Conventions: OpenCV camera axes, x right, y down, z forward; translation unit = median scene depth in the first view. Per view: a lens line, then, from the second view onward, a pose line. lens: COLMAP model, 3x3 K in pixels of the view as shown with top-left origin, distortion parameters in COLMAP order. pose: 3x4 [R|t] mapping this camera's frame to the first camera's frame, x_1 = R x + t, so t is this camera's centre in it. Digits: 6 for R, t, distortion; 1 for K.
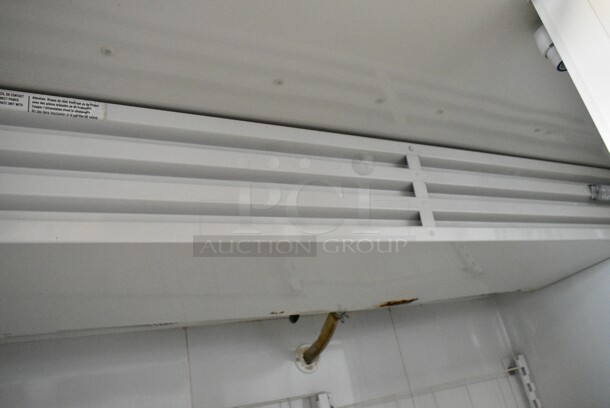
lens RADIAL K [[468.1, 0, 304.0], [0, 468.1, 203.0], [0, 0, 1]] dist [-0.030113, 0.028375]
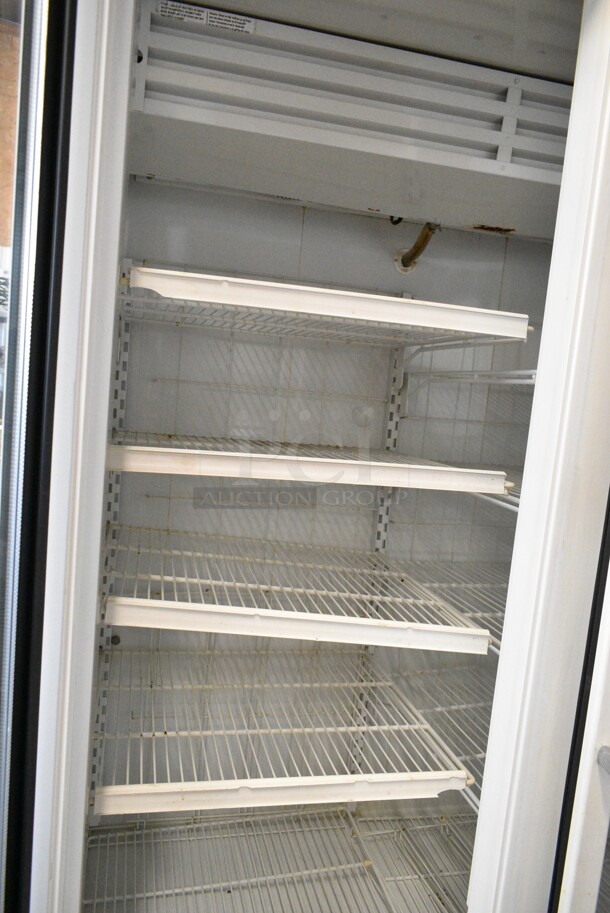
lens RADIAL K [[700.7, 0, 307.1], [0, 700.7, 461.4], [0, 0, 1]] dist [-0.030113, 0.028375]
pose [[0.927052, 0.303773, -0.219764, 0.333967], [-0.143066, 0.828398, 0.541561, -0.157554], [0.346564, -0.470615, 0.811428, -0.730286]]
